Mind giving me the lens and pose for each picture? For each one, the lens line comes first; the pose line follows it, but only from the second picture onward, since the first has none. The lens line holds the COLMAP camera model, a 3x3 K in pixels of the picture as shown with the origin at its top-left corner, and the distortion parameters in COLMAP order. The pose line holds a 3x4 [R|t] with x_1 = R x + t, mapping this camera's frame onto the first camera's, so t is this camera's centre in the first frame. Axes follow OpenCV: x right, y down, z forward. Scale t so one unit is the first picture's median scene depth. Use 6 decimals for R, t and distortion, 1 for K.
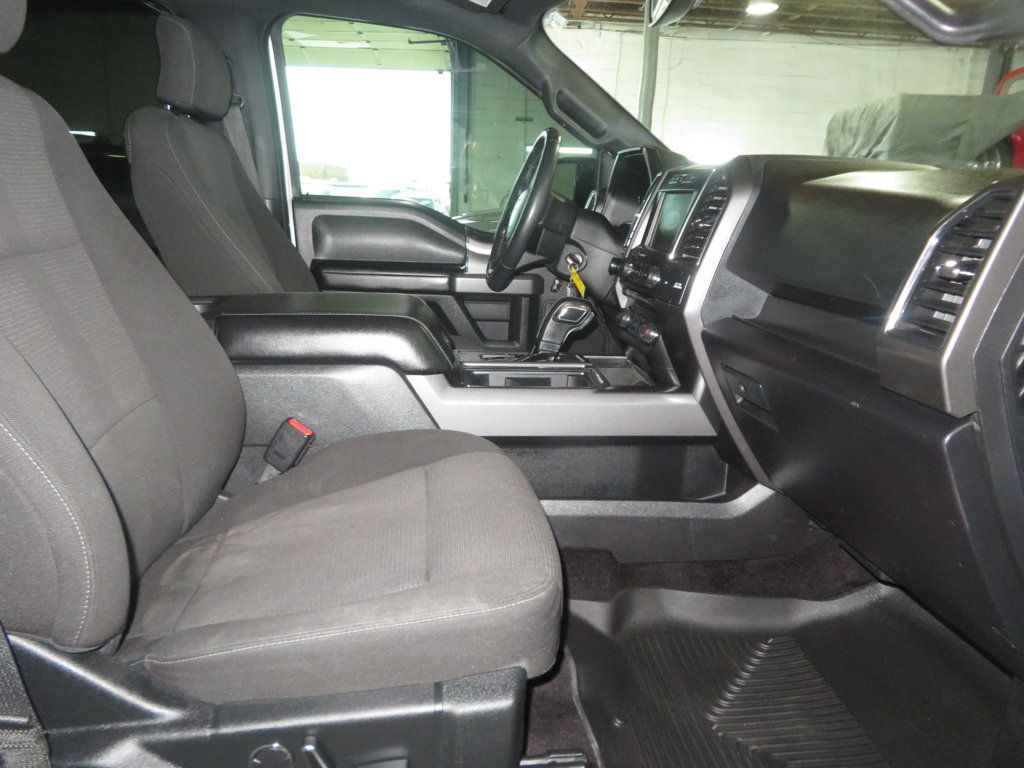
lens RADIAL K [[743.7, 0, 506.2], [0, 743.7, 387.1], [0, 0, 1]] dist [0.000174, 0.004765]
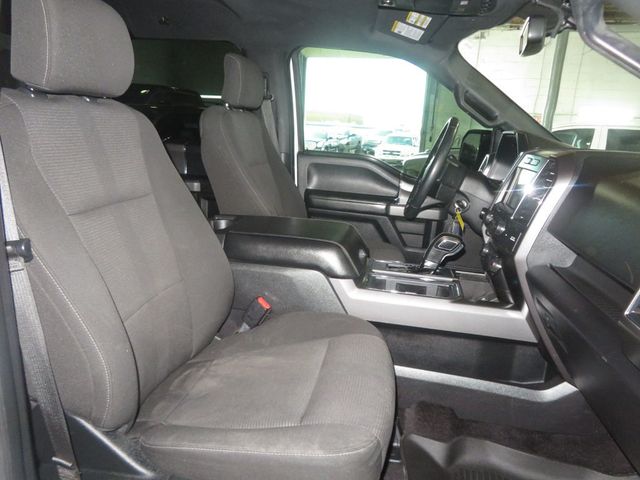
lens RADIAL K [[464.8, 0, 316.4], [0, 464.8, 241.9], [0, 0, 1]] dist [0.000174, 0.004765]
pose [[0.956307, 0.088873, -0.278530, 0.105418], [-0.095382, 0.995392, -0.009876, -0.075617], [0.276369, 0.036011, 0.960377, 0.014960]]
